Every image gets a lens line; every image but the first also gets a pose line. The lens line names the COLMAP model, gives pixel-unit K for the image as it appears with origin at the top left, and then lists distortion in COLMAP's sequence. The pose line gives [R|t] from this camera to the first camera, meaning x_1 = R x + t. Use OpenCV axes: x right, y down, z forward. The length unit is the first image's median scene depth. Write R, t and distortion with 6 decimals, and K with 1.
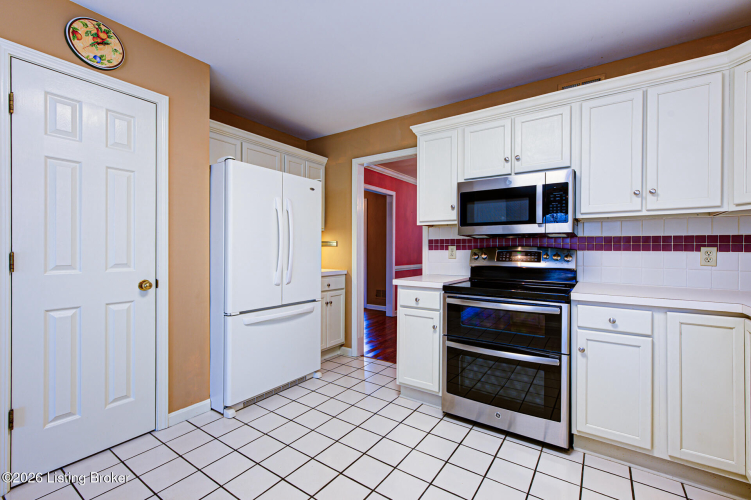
lens RADIAL K [[328.4, 0, 375.5], [0, 328.4, 250.0], [0, 0, 1]] dist [-0.000570, -0.000078]
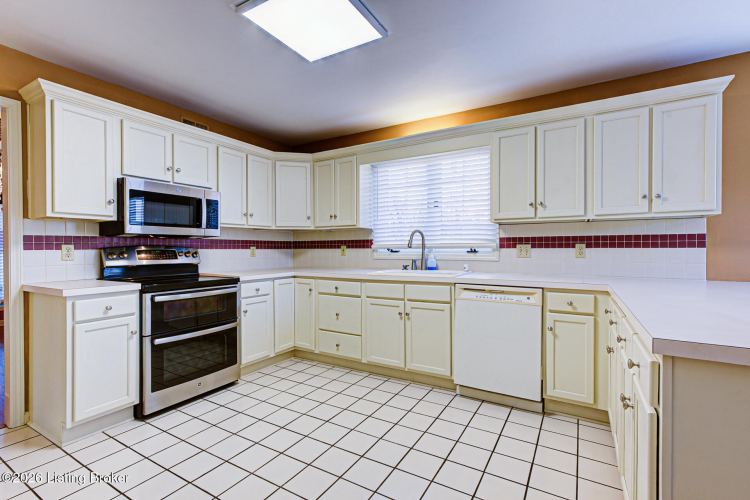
lens RADIAL K [[343.6, 0, 375.0], [0, 343.6, 250.0], [0, 0, 1]] dist [0.001039, 0.000302]
pose [[-0.070843, -0.007938, 0.997456, -0.835663], [0.006627, 0.999943, 0.008428, -0.001885], [-0.997465, 0.007207, -0.070786, 0.385970]]
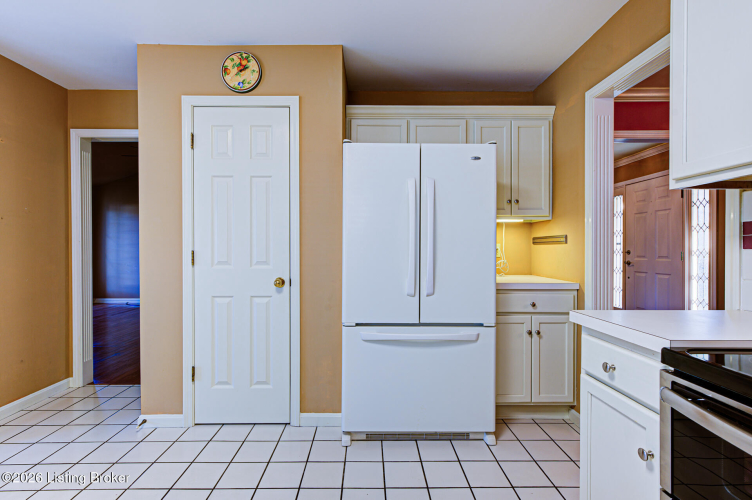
lens RADIAL K [[344.6, 0, 376.0], [0, 344.6, 250.0], [0, 0, 1]] dist [0.001039, 0.000302]
pose [[0.576060, 0.000031, -0.817407, 0.326404], [-0.000458, 1.000000, -0.000285, 0.002723], [0.817407, 0.000539, 0.576060, 0.528076]]
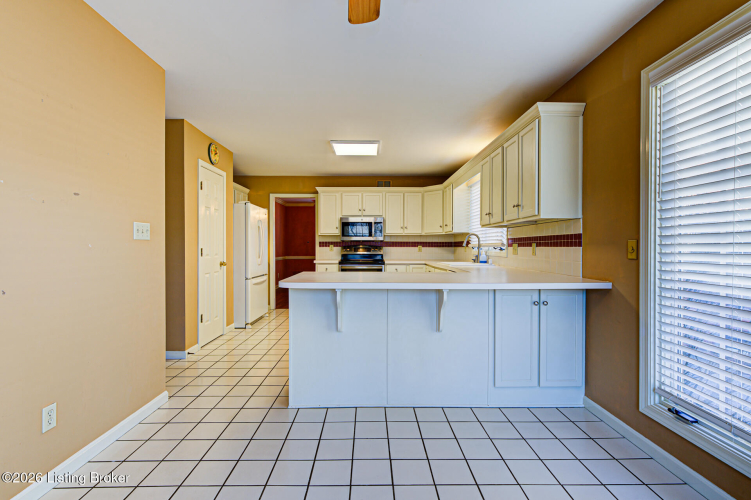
lens RADIAL K [[349.1, 0, 375.5], [0, 349.1, 250.0], [0, 0, 1]] dist [0.000600, 0.000015]
pose [[0.812754, -0.007349, 0.582561, -1.034512], [0.003742, 0.999966, 0.007393, 0.005241], [-0.582596, -0.003829, 0.812753, -1.192985]]
